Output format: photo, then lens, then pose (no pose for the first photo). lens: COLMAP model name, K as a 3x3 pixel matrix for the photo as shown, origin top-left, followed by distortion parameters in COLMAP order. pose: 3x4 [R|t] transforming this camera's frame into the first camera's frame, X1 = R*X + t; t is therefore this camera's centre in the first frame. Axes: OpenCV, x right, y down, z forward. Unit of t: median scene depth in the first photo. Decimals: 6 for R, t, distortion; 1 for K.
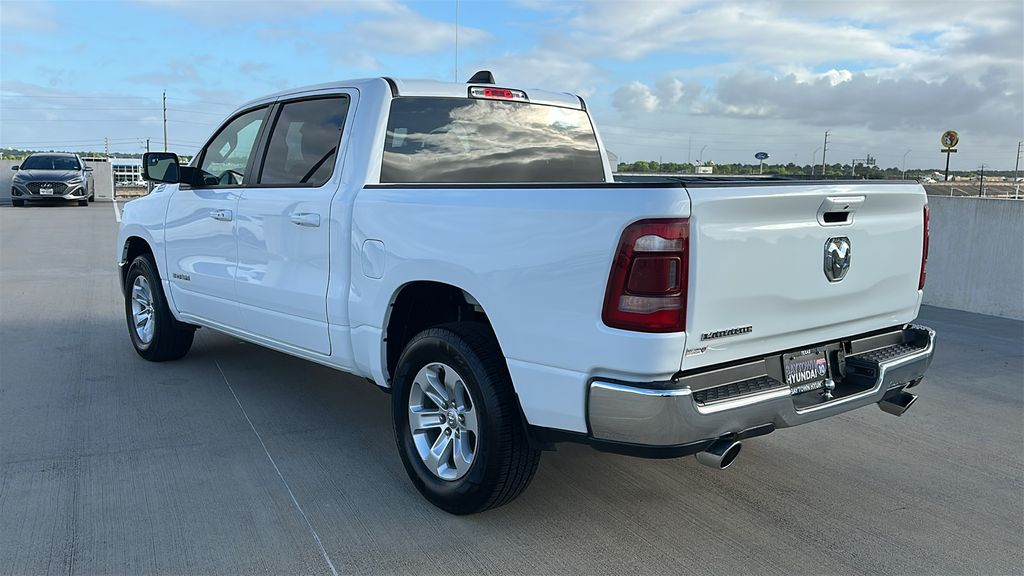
lens RADIAL K [[878.4, 0, 512.0], [0, 878.4, 288.0], [0, 0, 1]] dist [0.048026, -0.090878]
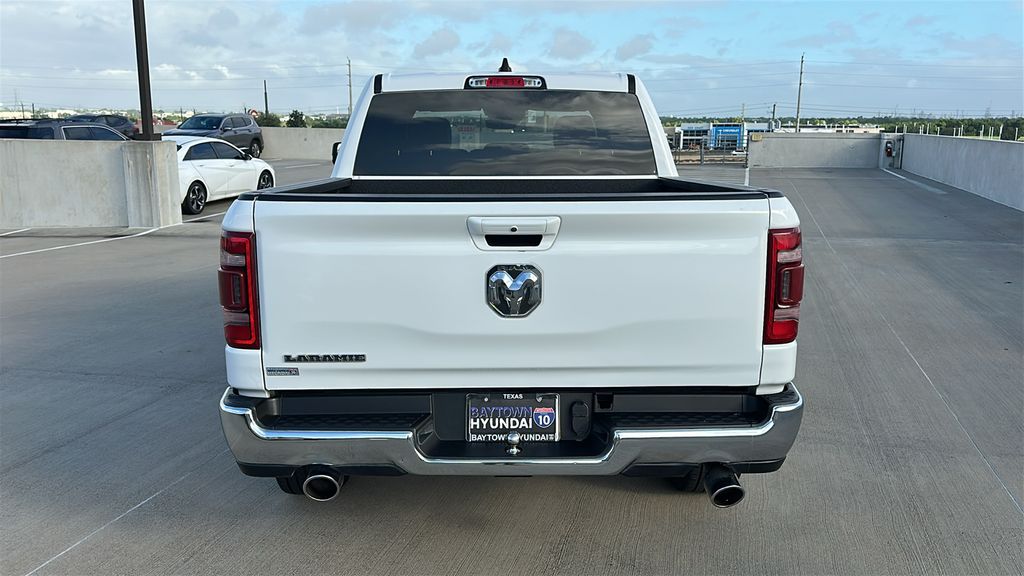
lens RADIAL K [[878.4, 0, 512.0], [0, 878.4, 288.0], [0, 0, 1]] dist [0.048026, -0.090878]
pose [[0.792940, 0.101771, -0.600740, 0.821401], [-0.076056, 0.994773, 0.068135, -0.087405], [0.604534, -0.008337, 0.796536, 0.325064]]
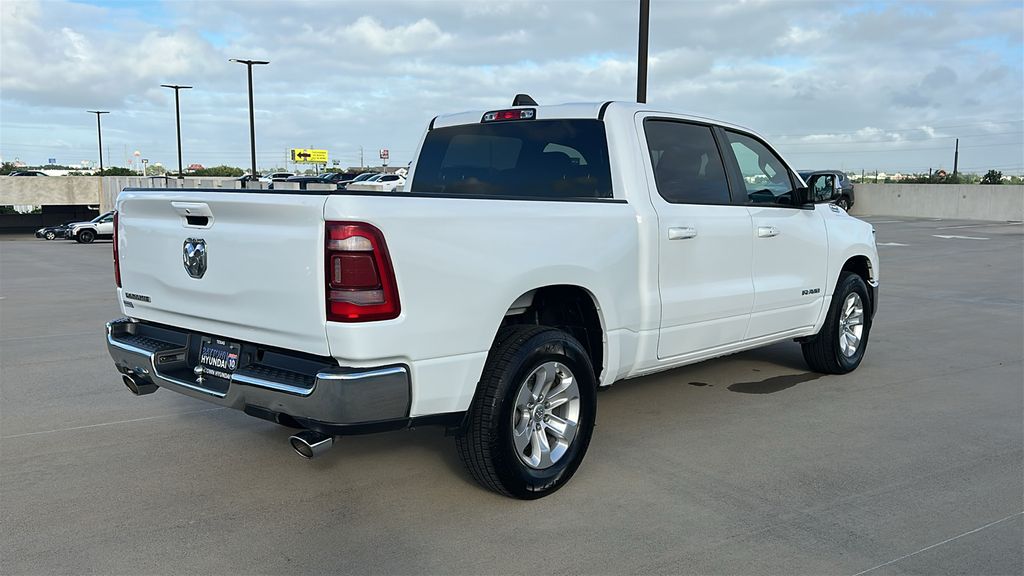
lens RADIAL K [[879.1, 0, 516.4], [0, 879.1, 267.8], [0, 0, 1]] dist [0.052784, -0.002807]
pose [[0.183216, 0.083839, -0.979491, 1.476594], [-0.137838, 0.988705, 0.058845, -0.136410], [0.973361, 0.124230, 0.192703, 1.125769]]
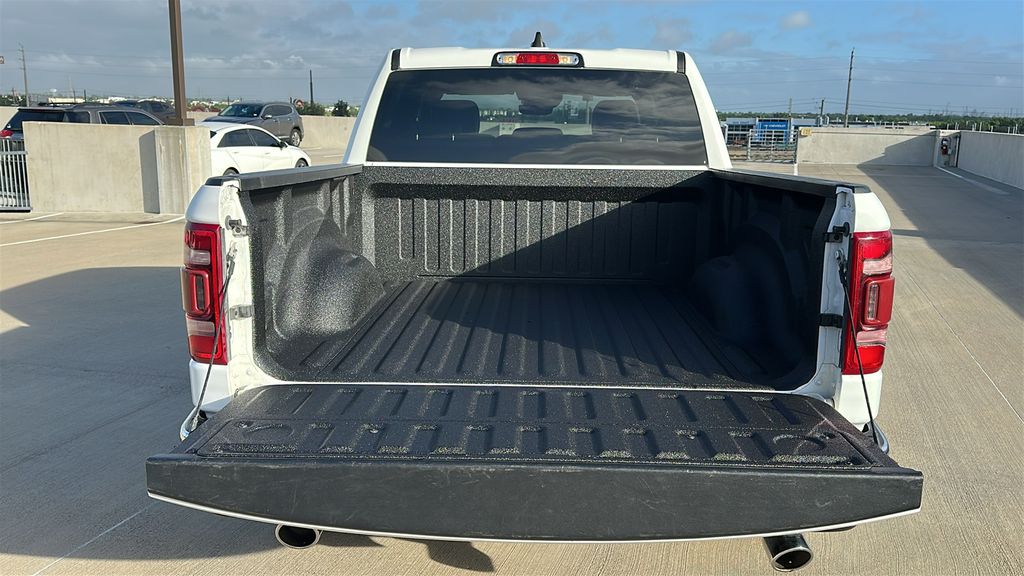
lens RADIAL K [[878.4, 0, 512.0], [0, 878.4, 288.0], [0, 0, 1]] dist [0.048026, -0.090878]
pose [[0.763467, 0.123845, -0.633861, 0.743435], [-0.094510, 0.992301, 0.080043, -0.091623], [0.638894, -0.001204, 0.769294, 0.449143]]
